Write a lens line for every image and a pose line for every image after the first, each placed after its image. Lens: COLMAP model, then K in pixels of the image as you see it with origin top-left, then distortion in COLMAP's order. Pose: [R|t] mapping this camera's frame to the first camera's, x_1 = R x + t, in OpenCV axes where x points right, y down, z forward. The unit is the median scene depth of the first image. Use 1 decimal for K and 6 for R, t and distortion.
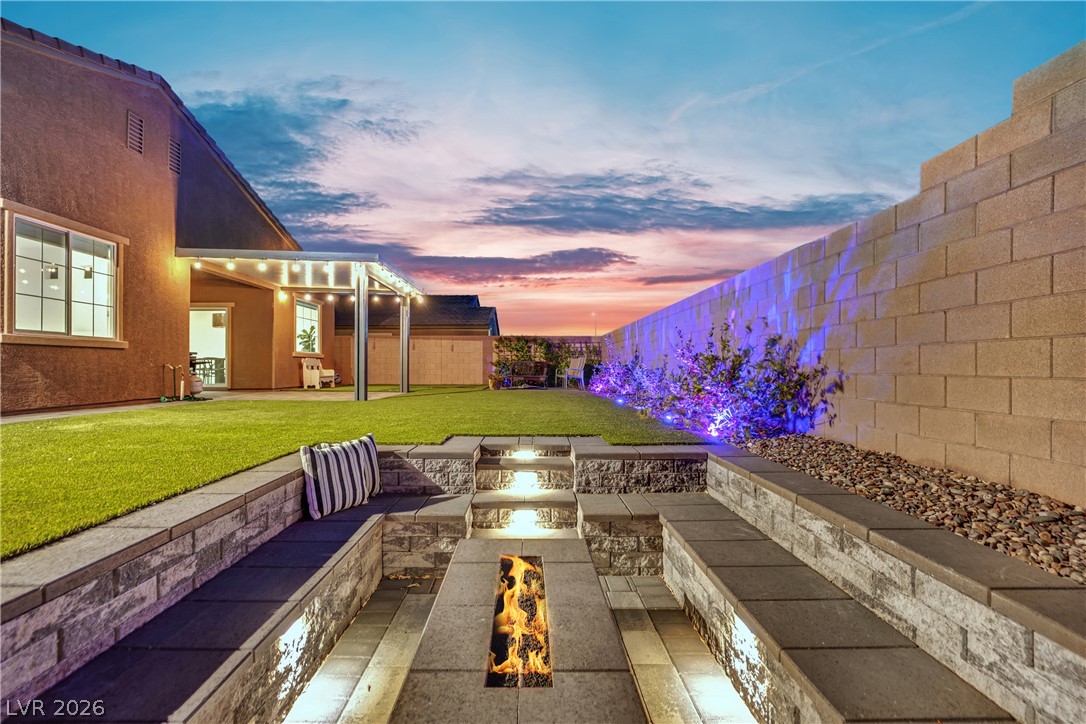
lens RADIAL K [[477.9, 0, 536.7], [0, 477.9, 366.4], [0, 0, 1]] dist [-0.012965, 0.000114]
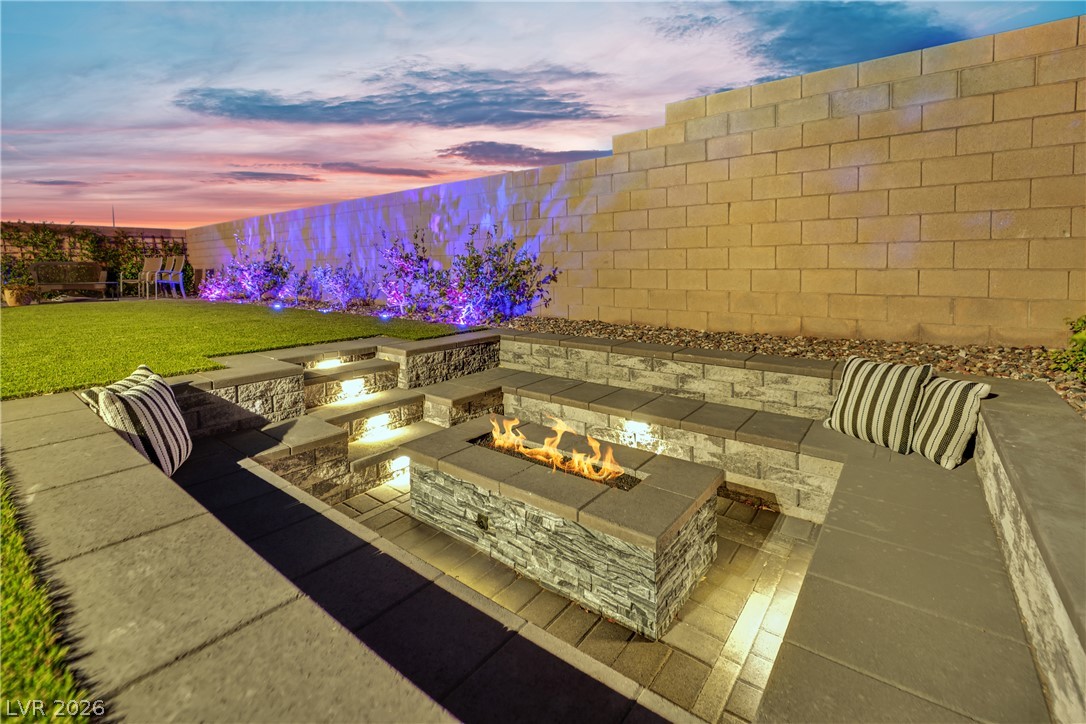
lens RADIAL K [[477.6, 0, 573.3], [0, 477.6, 294.0], [0, 0, 1]] dist [-0.035312, 0.000547]
pose [[0.593406, -0.050348, 0.803327, -0.472414], [0.005771, 0.998282, 0.058304, 0.005233], [-0.804883, -0.029962, 0.592677, 0.113721]]
